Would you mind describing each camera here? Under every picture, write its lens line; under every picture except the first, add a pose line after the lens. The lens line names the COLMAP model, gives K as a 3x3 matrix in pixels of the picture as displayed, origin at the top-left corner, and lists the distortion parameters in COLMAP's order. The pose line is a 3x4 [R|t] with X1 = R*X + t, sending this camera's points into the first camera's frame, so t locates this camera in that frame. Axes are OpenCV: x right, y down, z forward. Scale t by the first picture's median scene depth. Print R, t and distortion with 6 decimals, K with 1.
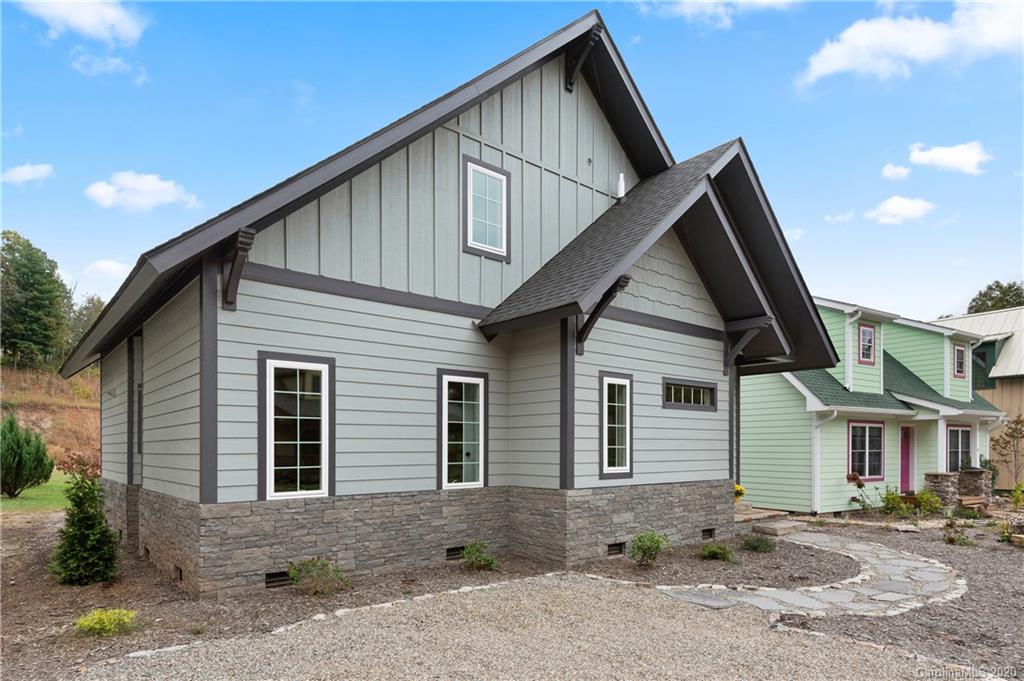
lens RADIAL K [[563.3, 0, 512.0], [0, 563.3, 340.5], [0, 0, 1]] dist [0.027599, -0.000215]
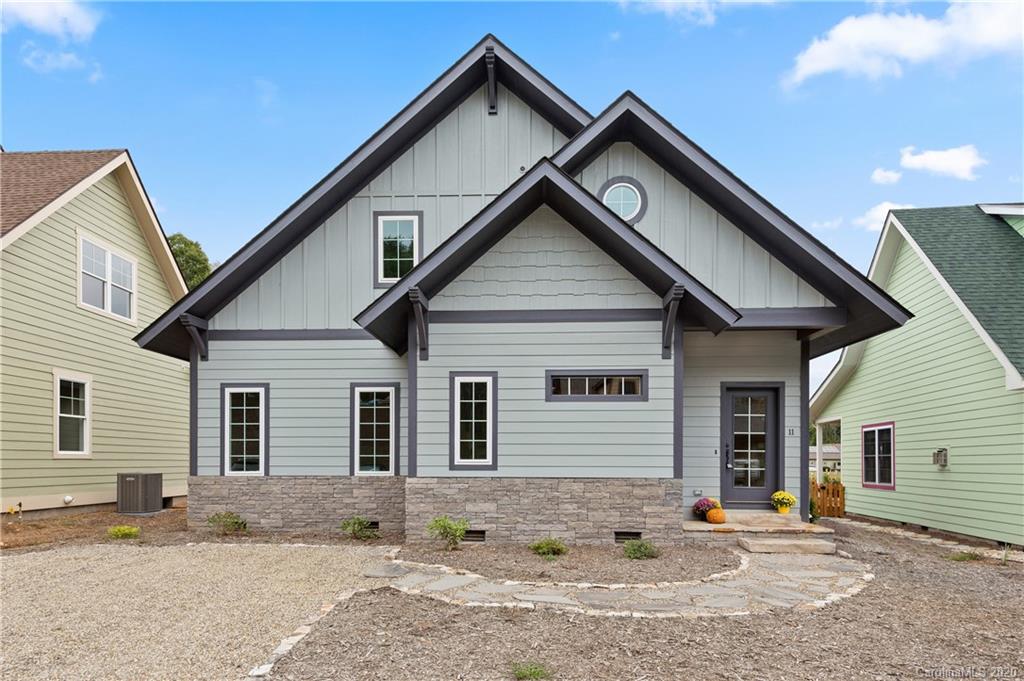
lens RADIAL K [[563.3, 0, 512.0], [0, 563.3, 340.5], [0, 0, 1]] dist [0.027599, -0.000215]
pose [[0.753879, -0.132968, -0.643417, 1.001717], [0.118683, 0.990757, -0.065691, 0.082926], [0.646205, -0.026840, 0.762692, 0.246930]]
